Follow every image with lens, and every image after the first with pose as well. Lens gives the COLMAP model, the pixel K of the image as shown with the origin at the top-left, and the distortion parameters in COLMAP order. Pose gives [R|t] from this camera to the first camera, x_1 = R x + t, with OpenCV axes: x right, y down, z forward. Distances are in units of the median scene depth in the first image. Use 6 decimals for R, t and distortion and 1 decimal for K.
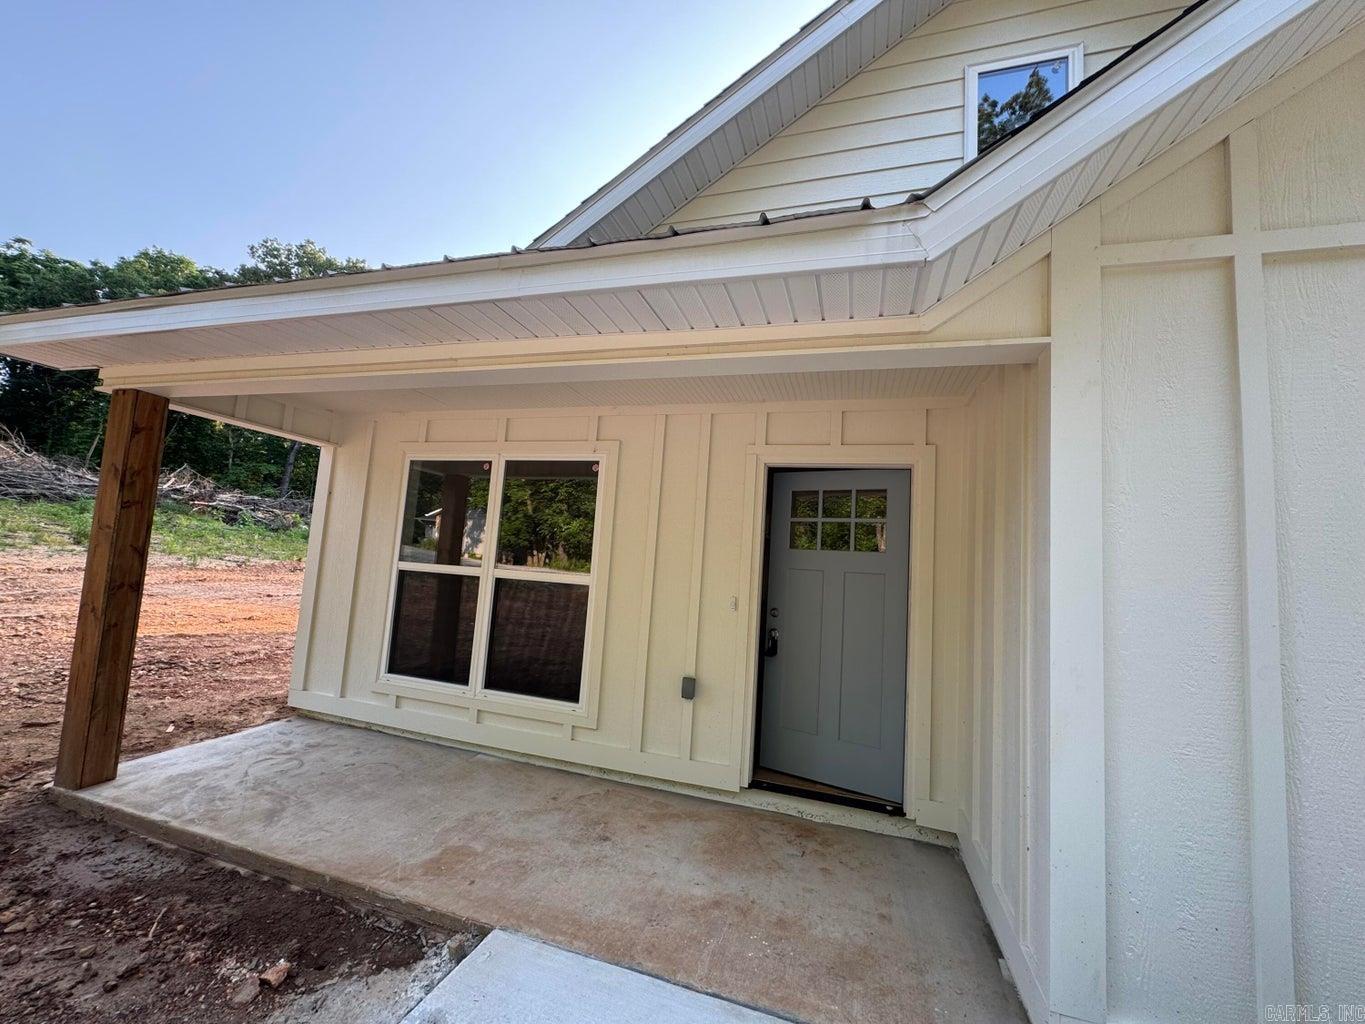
lens RADIAL K [[542.1, 0, 683.3], [0, 542.1, 509.9], [0, 0, 1]] dist [-0.003441, 0.000836]
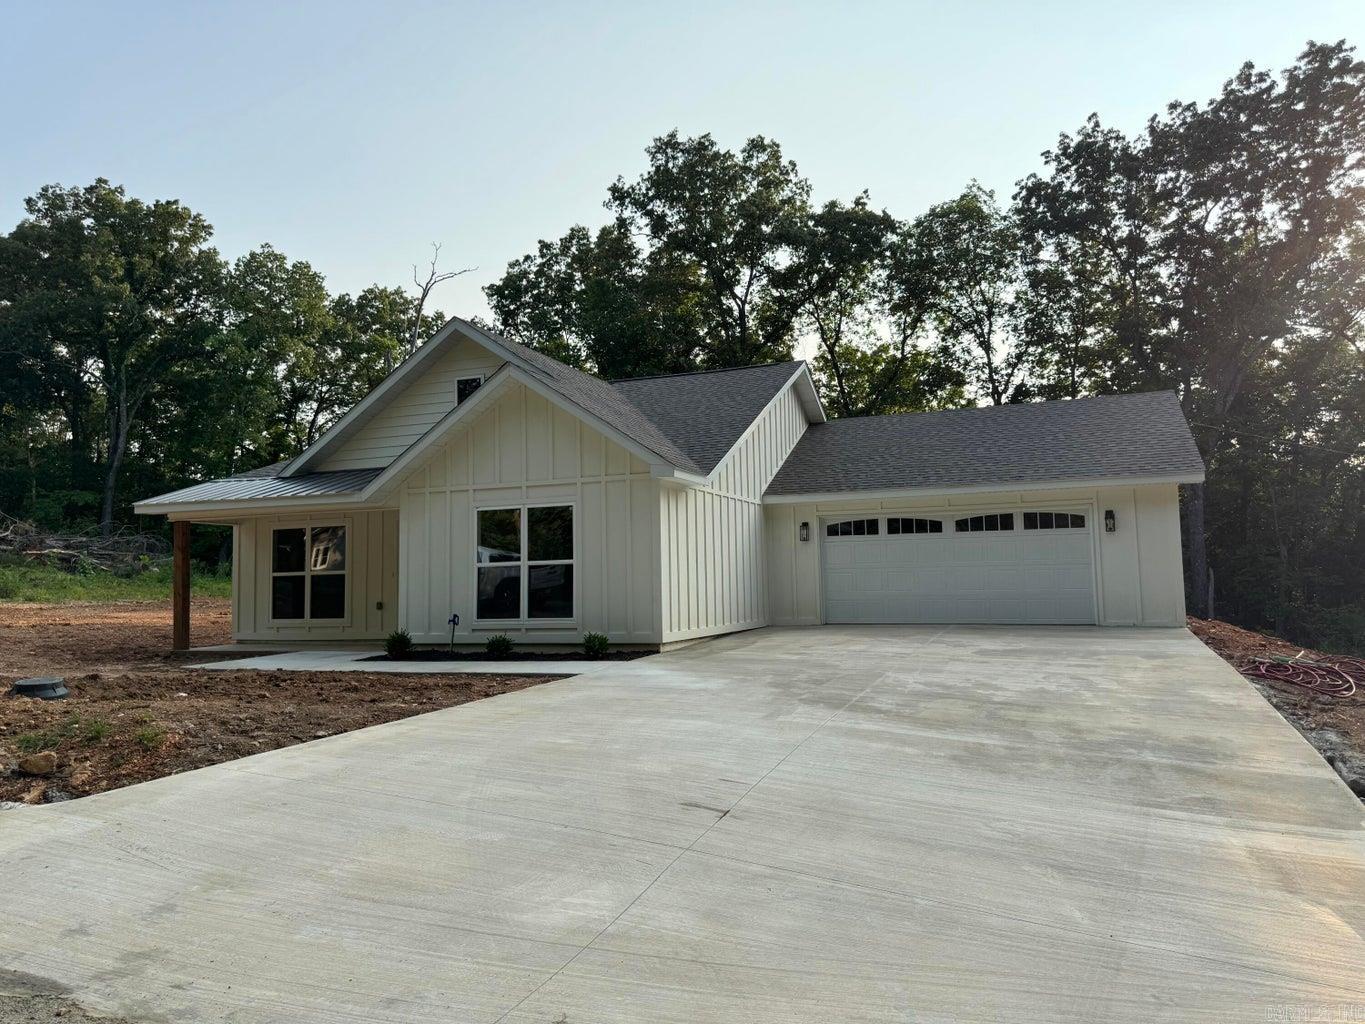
lens RADIAL K [[968.1, 0, 678.9], [0, 968.1, 511.9], [0, 0, 1]] dist [0.033178, -0.040832]
pose [[0.993145, -0.091945, -0.072174, 0.214298], [0.093684, 0.995379, 0.021091, -0.012153], [0.069901, -0.027708, 0.997169, -0.424019]]
